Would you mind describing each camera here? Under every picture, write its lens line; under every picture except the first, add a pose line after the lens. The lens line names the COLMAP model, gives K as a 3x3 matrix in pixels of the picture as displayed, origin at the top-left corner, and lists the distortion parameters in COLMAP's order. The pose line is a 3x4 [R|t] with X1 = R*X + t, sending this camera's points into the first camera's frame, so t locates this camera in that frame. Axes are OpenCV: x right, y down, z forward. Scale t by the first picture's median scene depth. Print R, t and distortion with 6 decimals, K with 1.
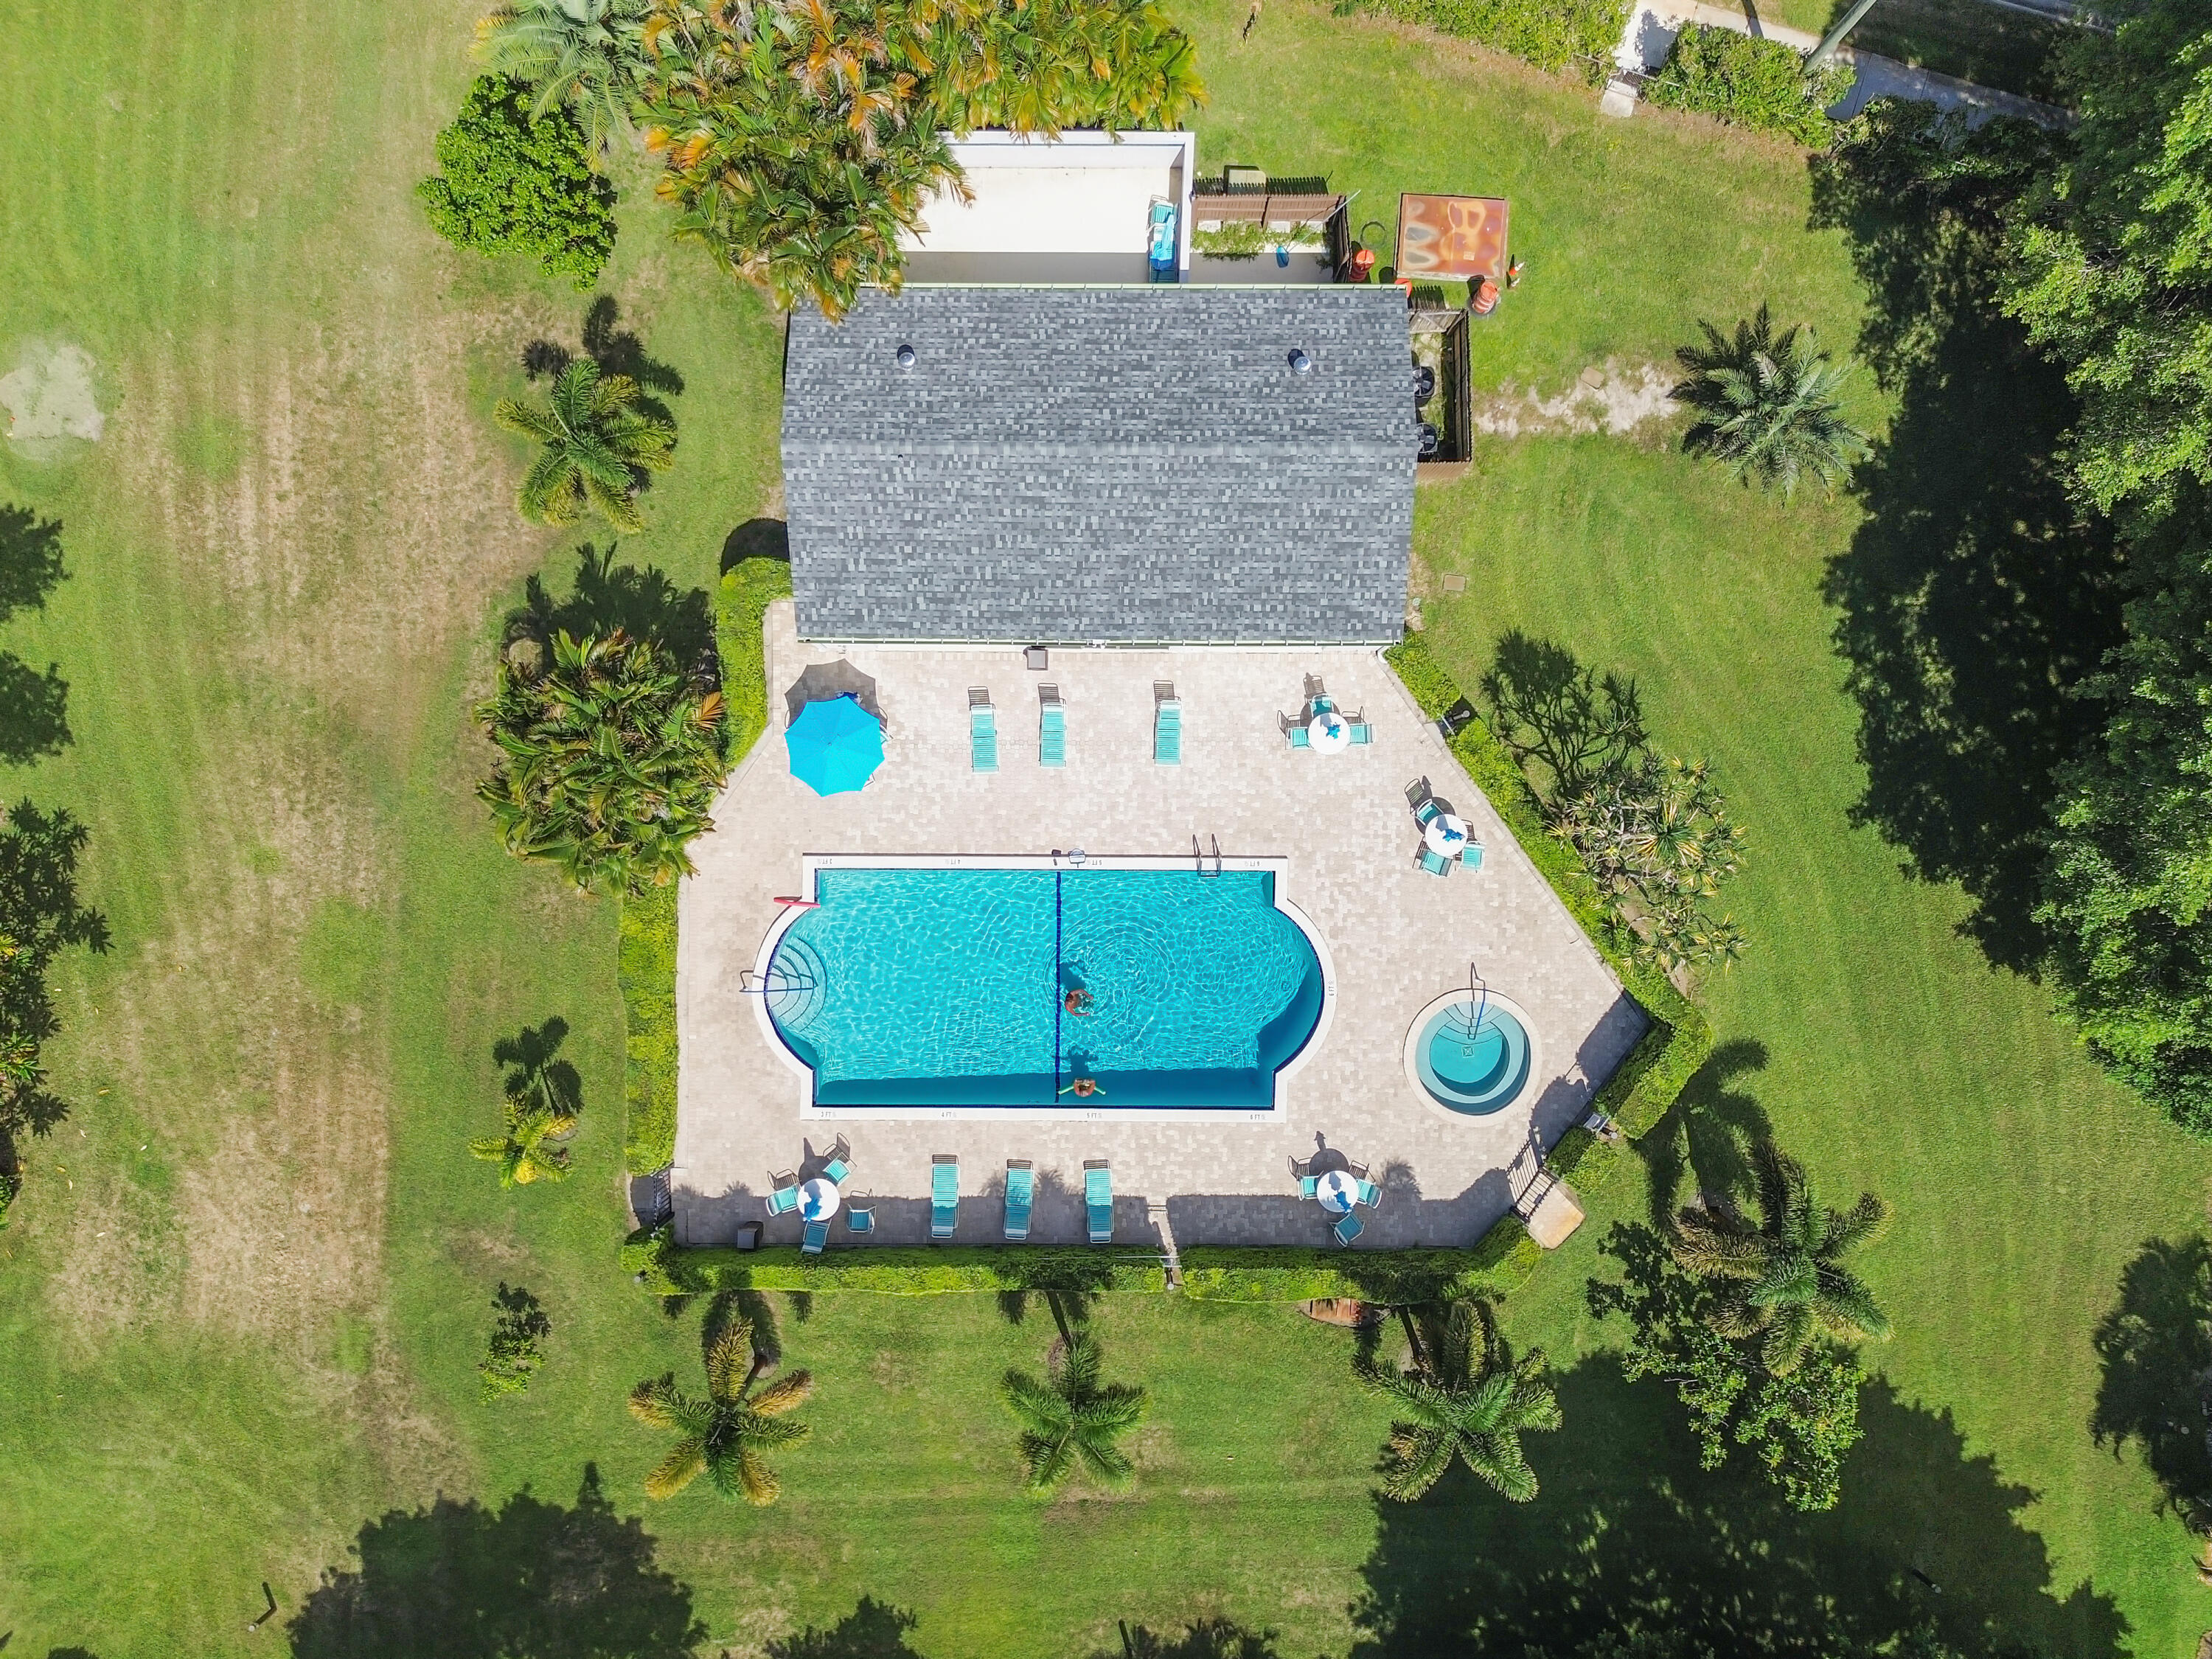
lens RADIAL K [[1554.2, 0, 1110.3], [0, 1554.2, 834.9], [0, 0, 1]] dist [0.007534, 0.005280]
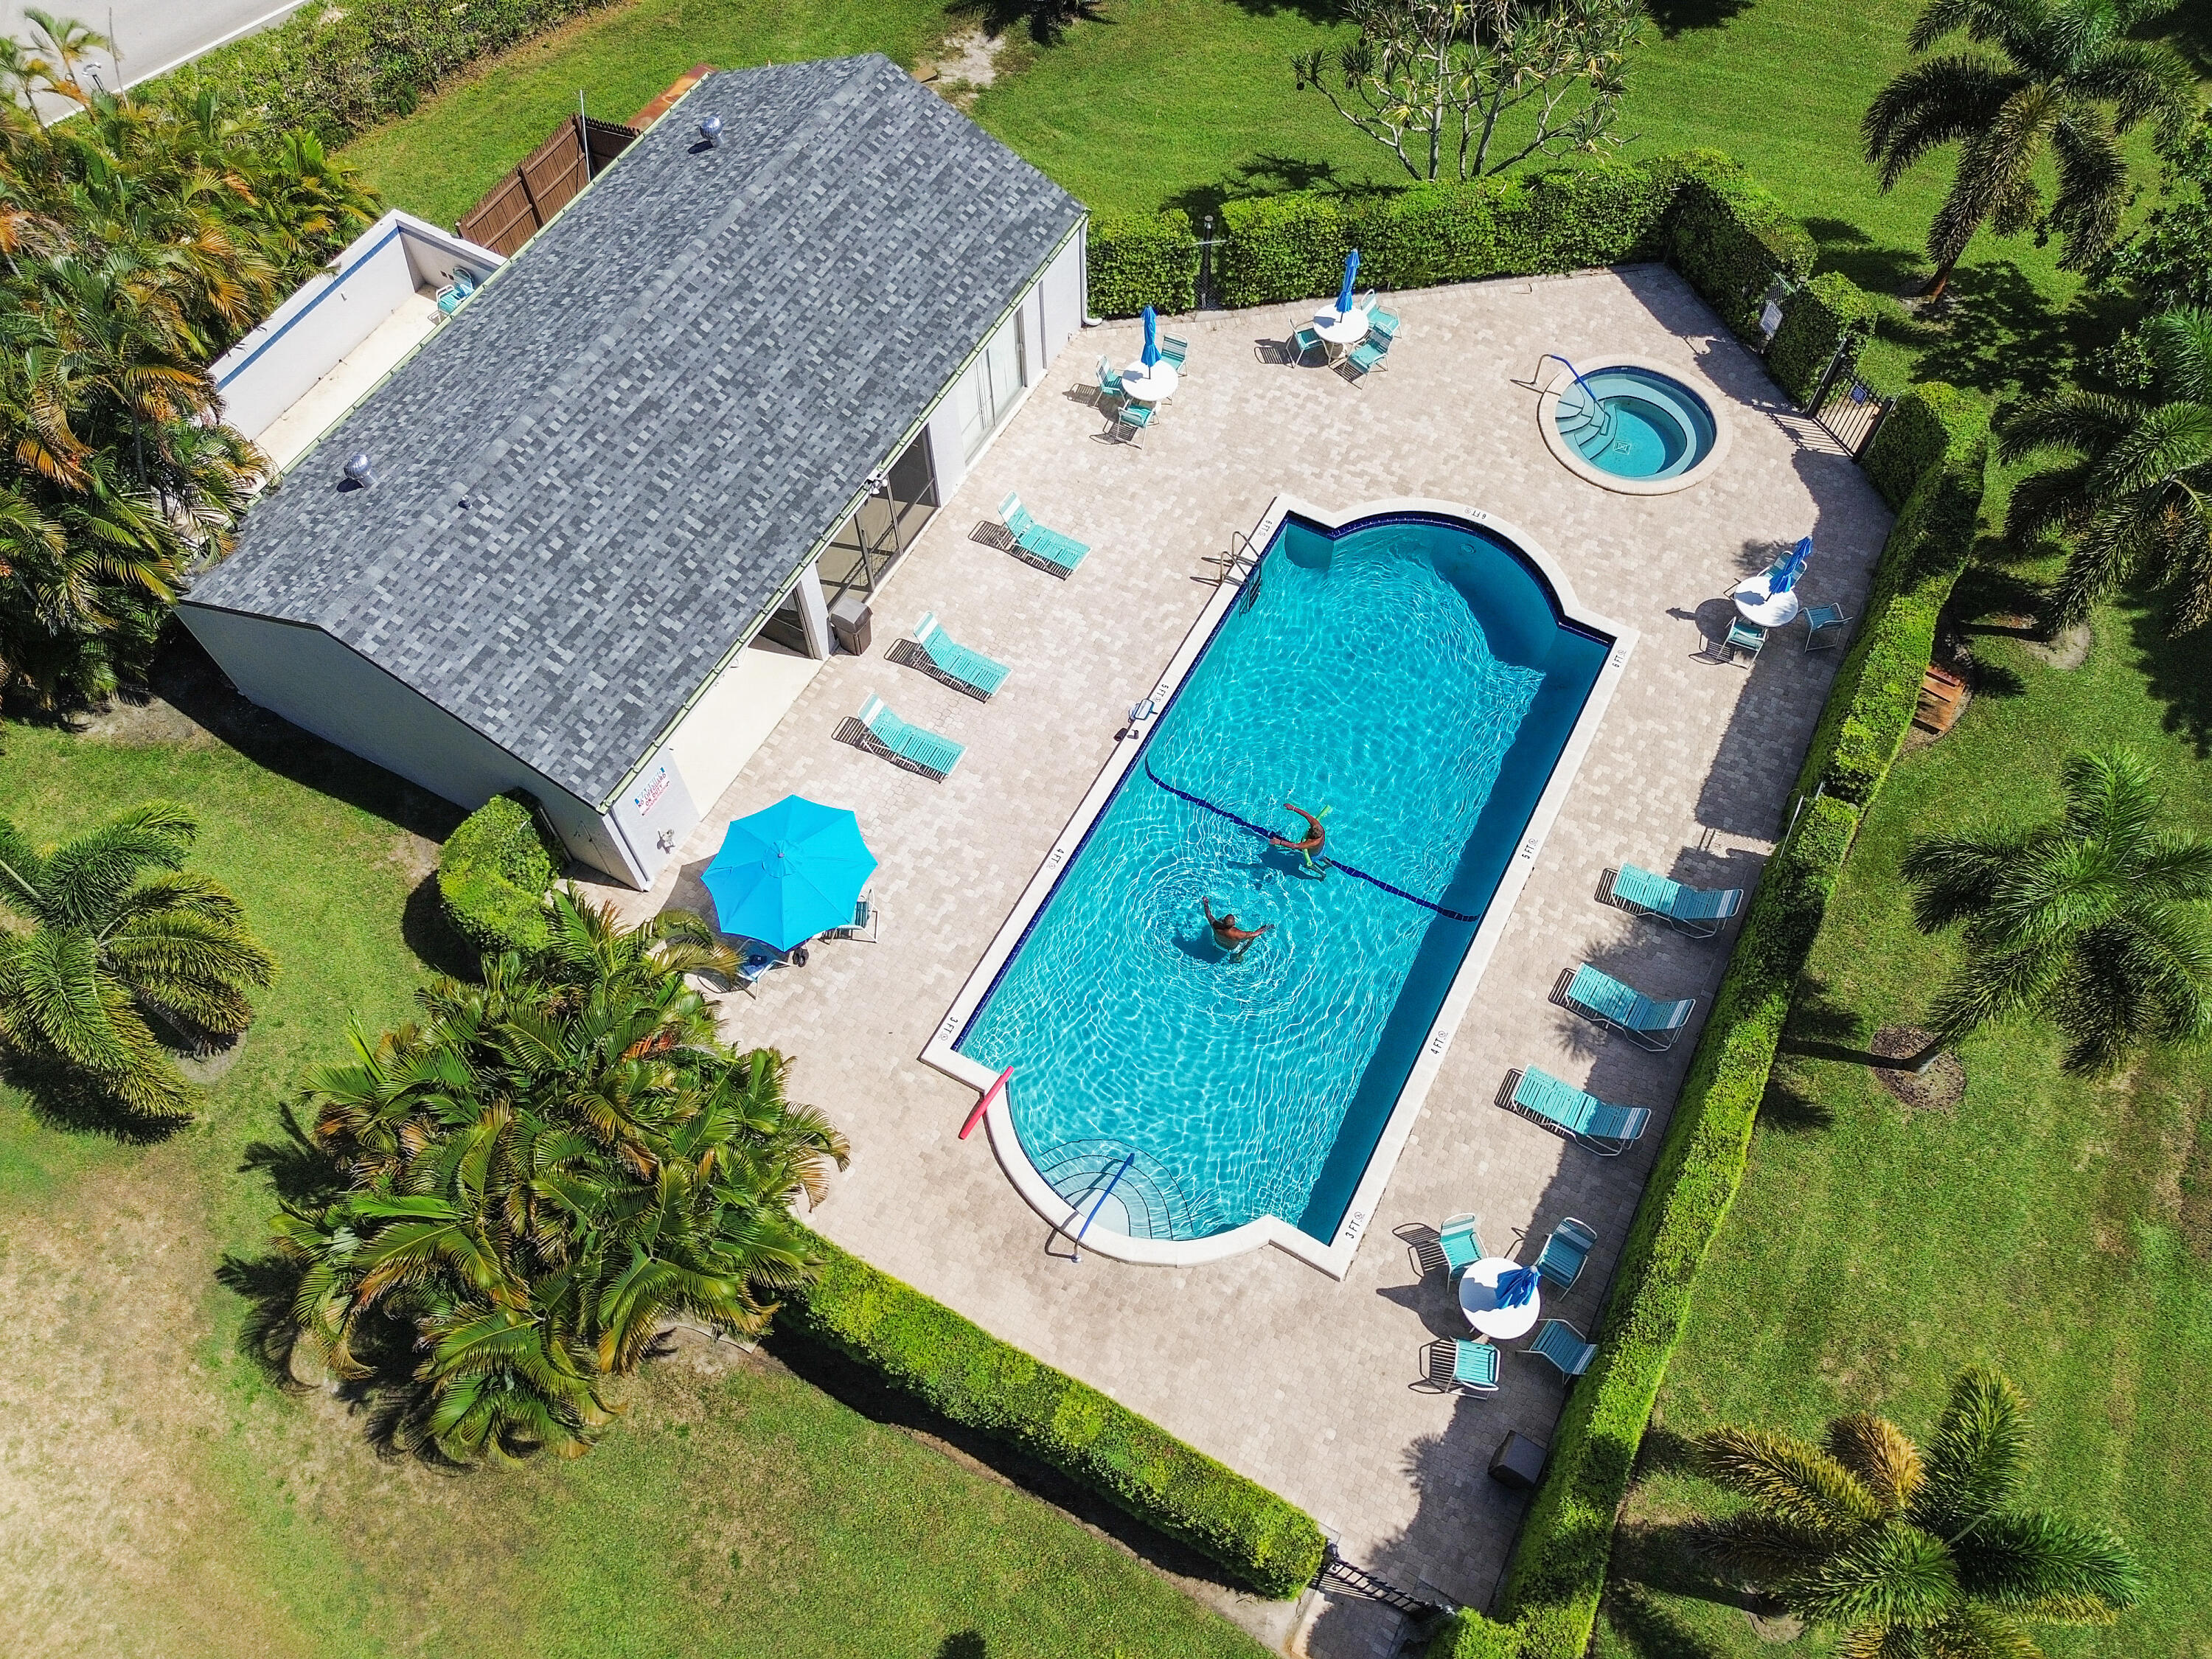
lens RADIAL K [[1554.2, 0, 1095.9], [0, 1554.2, 830.3], [0, 0, 1]] dist [0.007534, 0.005280]
pose [[0.471450, -0.764473, 0.439677, -0.353585], [0.881805, 0.401596, -0.247267, 0.177872], [0.012456, 0.504283, 0.863448, 0.461912]]
